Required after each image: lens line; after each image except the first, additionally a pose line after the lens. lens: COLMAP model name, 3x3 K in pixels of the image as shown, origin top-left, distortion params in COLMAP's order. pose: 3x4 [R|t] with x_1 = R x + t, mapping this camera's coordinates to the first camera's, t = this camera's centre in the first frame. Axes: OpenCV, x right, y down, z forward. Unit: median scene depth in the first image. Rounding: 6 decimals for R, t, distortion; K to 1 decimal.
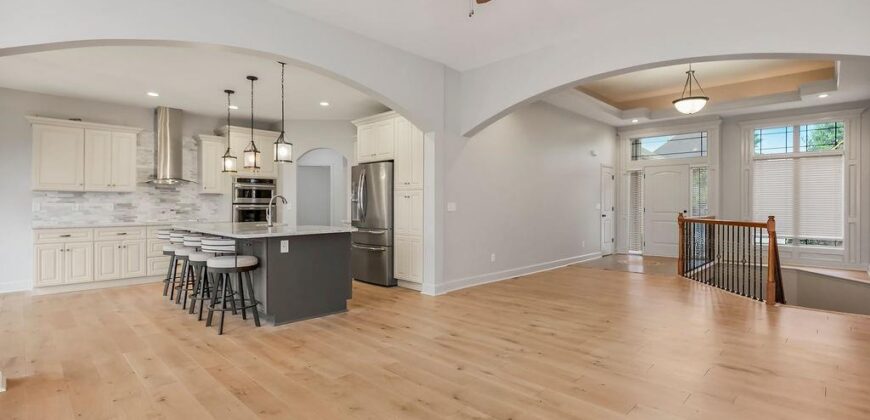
lens RADIAL K [[405.9, 0, 435.0], [0, 405.9, 210.0], [0, 0, 1]] dist [-0.000522, 0.000310]
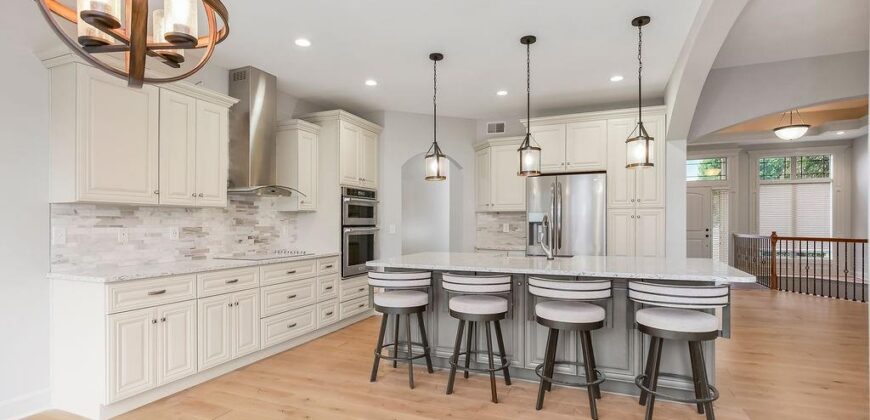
lens RADIAL K [[418.3, 0, 432.3], [0, 418.3, 227.6], [0, 0, 1]] dist [-0.000058, 0.000146]
pose [[0.925809, -0.008628, 0.377894, -0.672454], [0.009923, 0.999950, -0.001481, -0.011595], [-0.377862, 0.005121, 0.925848, 0.324538]]
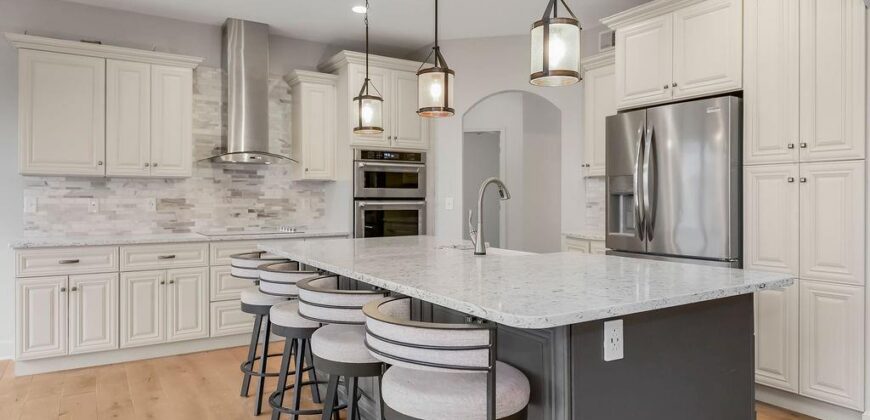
lens RADIAL K [[541.0, 0, 439.5], [0, 541.0, 208.5], [0, 0, 1]] dist [0.004378, -0.002641]
pose [[0.976297, 0.001659, -0.216430, -0.256629], [-0.000969, 0.999994, 0.003295, -0.005824], [0.216434, -0.003007, 0.976293, 0.363848]]
